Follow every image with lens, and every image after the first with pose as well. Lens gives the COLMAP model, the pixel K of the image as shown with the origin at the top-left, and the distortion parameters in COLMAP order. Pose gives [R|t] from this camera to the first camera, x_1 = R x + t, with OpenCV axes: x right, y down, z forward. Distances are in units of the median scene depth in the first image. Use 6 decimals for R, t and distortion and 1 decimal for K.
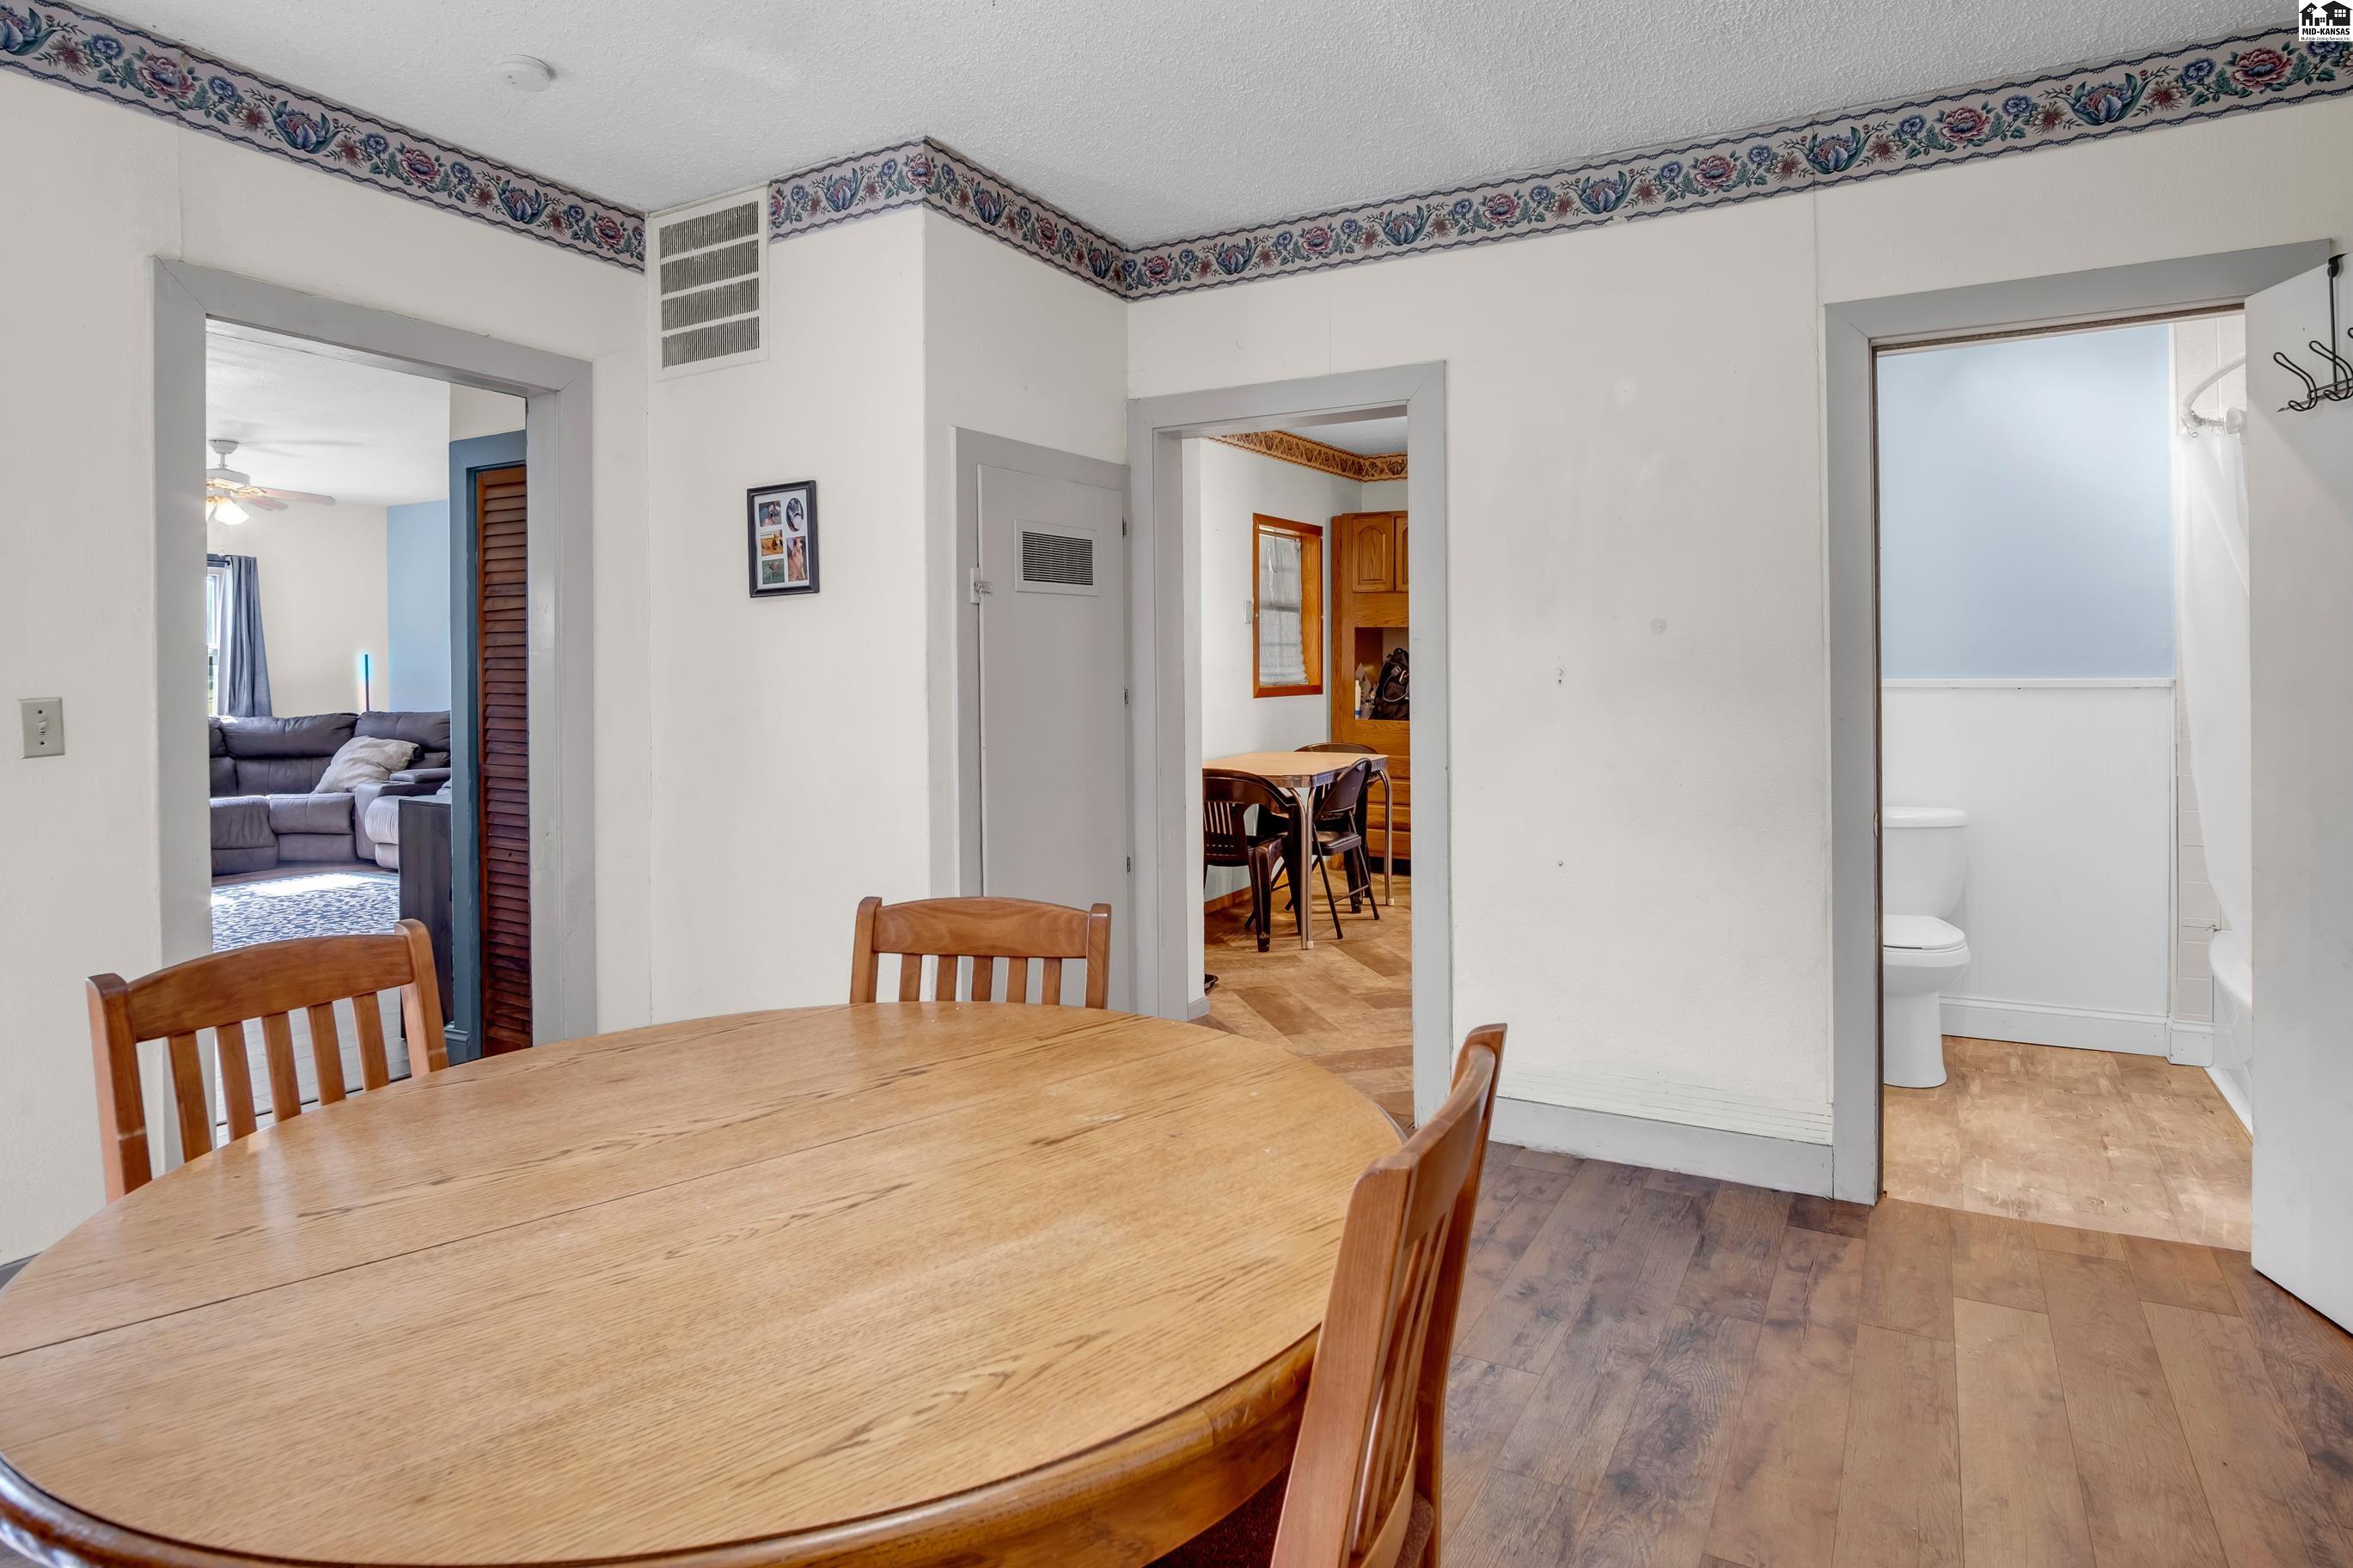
lens RADIAL K [[1287.3, 0, 1197.1], [0, 1287.3, 678.6], [0, 0, 1]] dist [-0.029146, 0.002970]
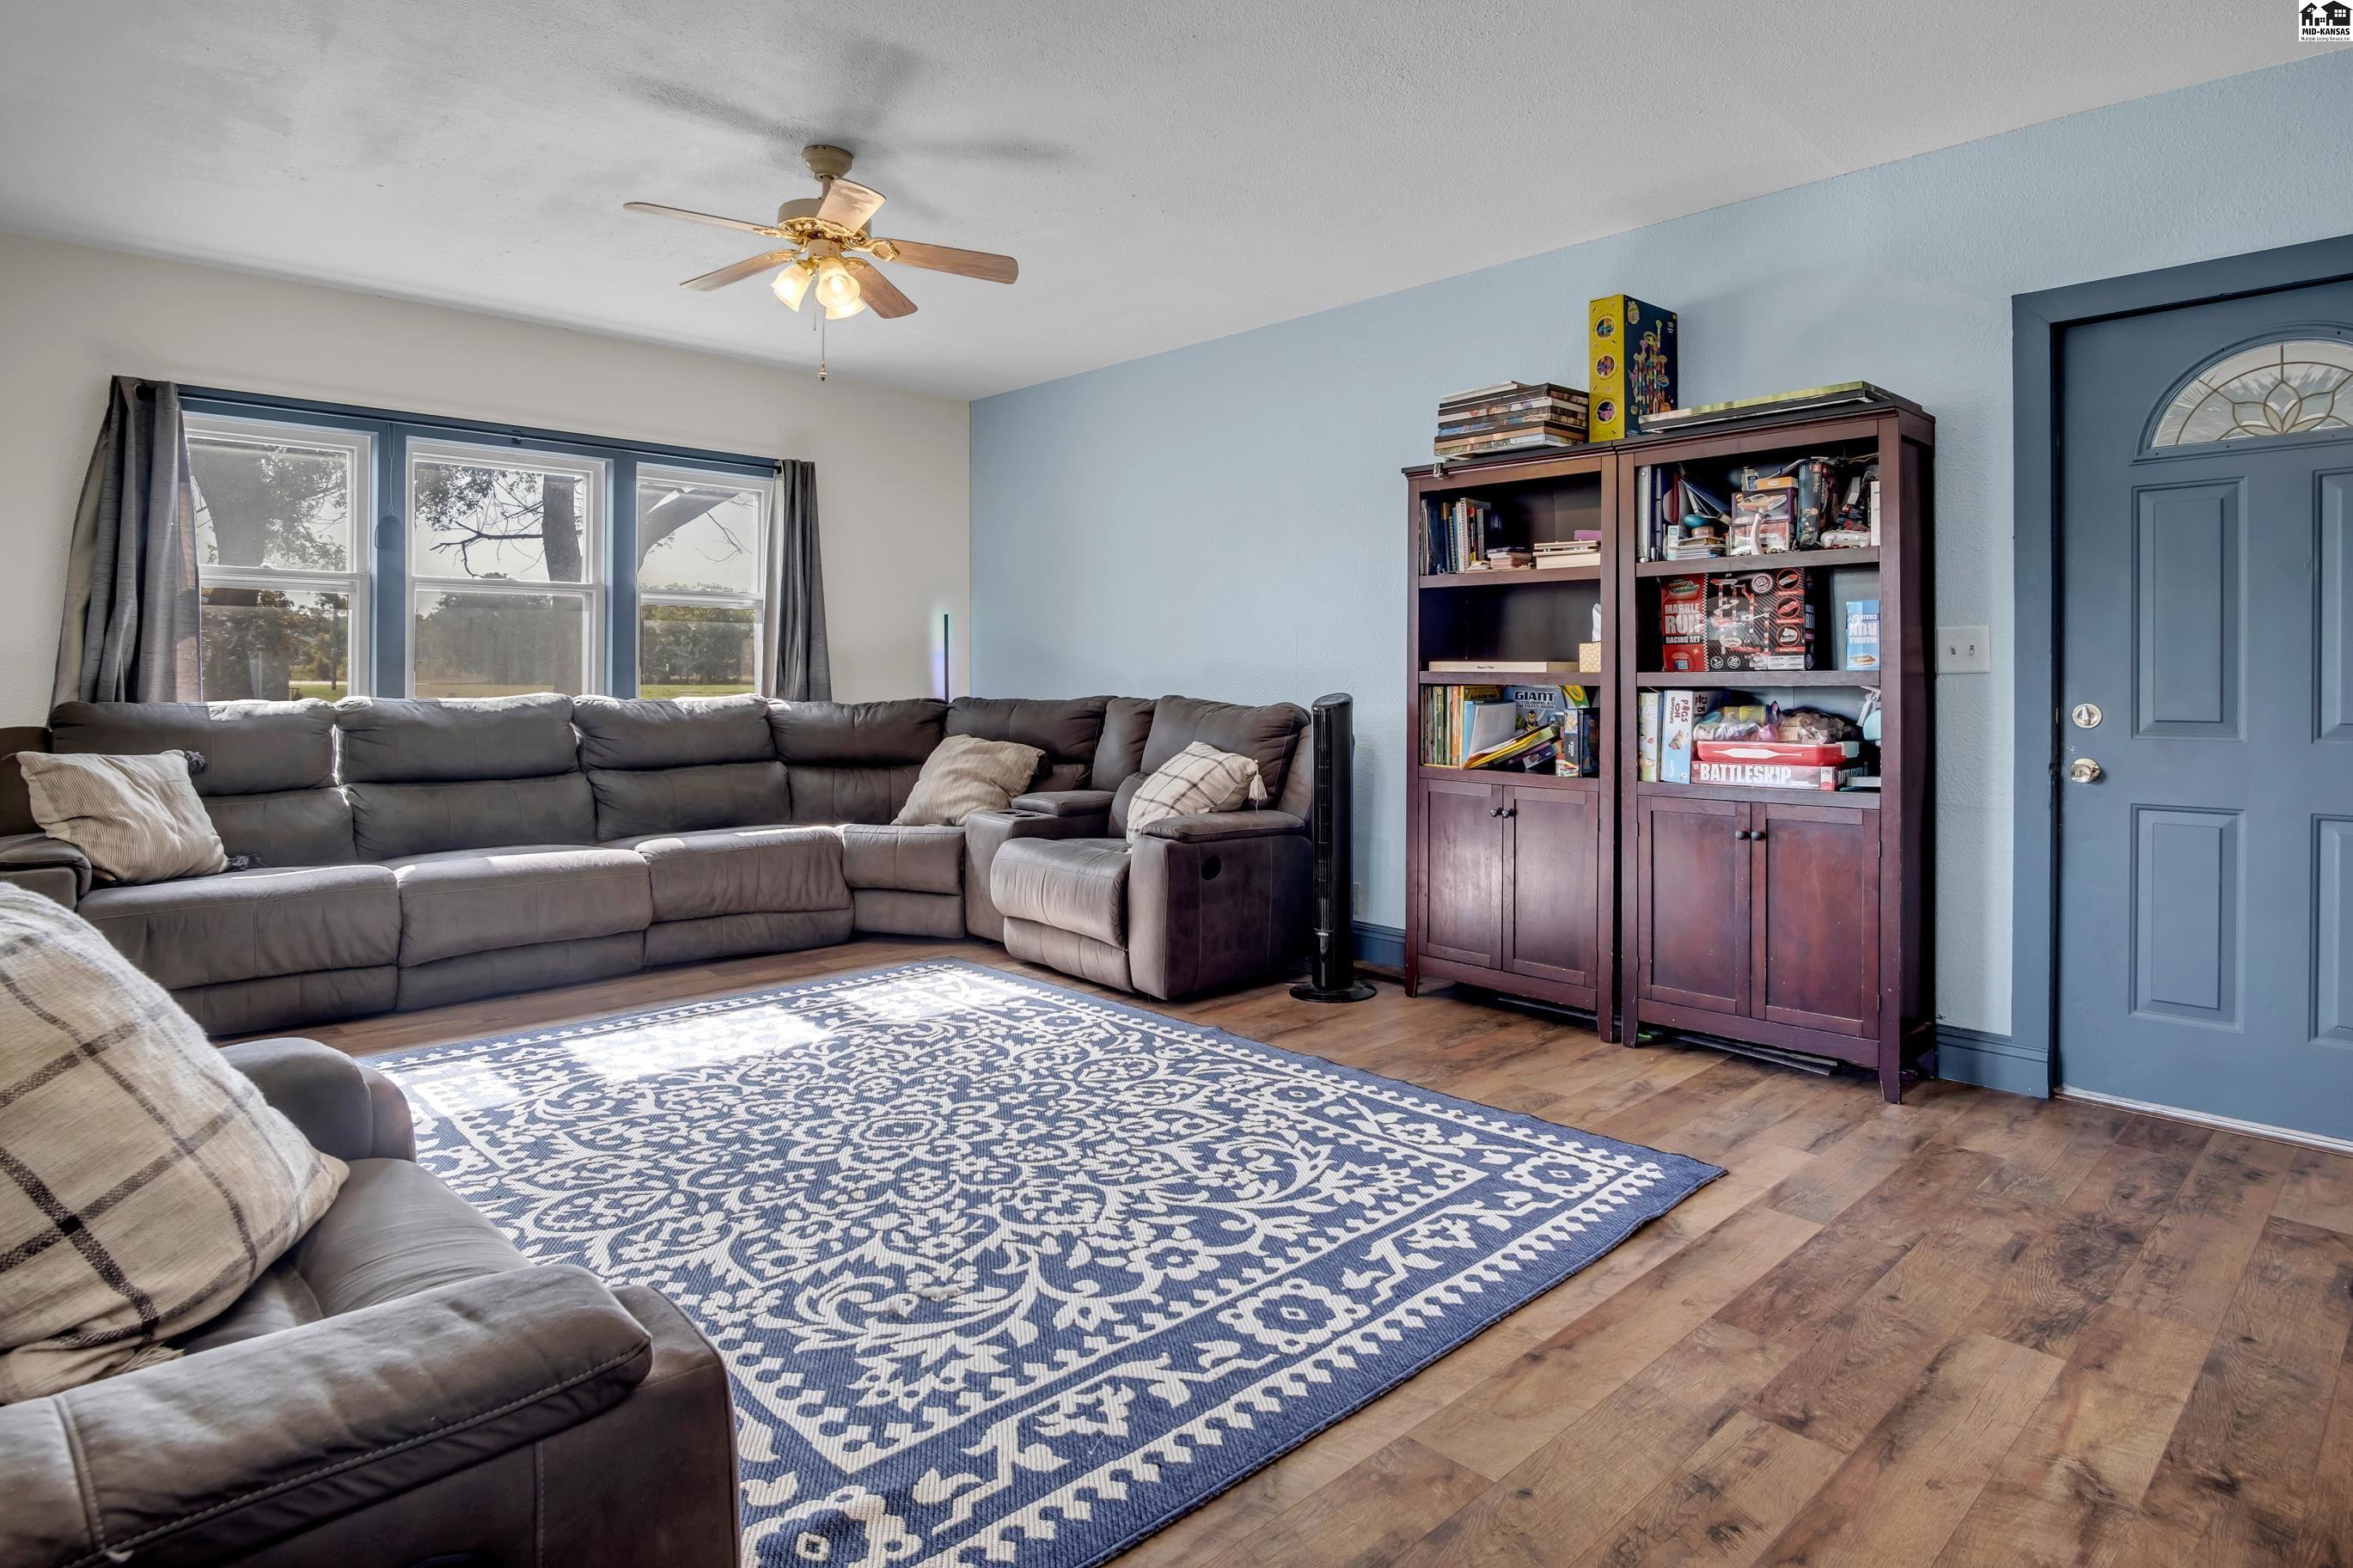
lens RADIAL K [[1287.3, 0, 1187.9], [0, 1287.3, 694.9], [0, 0, 1]] dist [-0.029146, 0.002970]
pose [[0.959888, 0.021568, -0.279554, -0.372888], [-0.019275, 0.999754, 0.010948, 0.016003], [0.279722, -0.005121, 0.960067, 0.417957]]
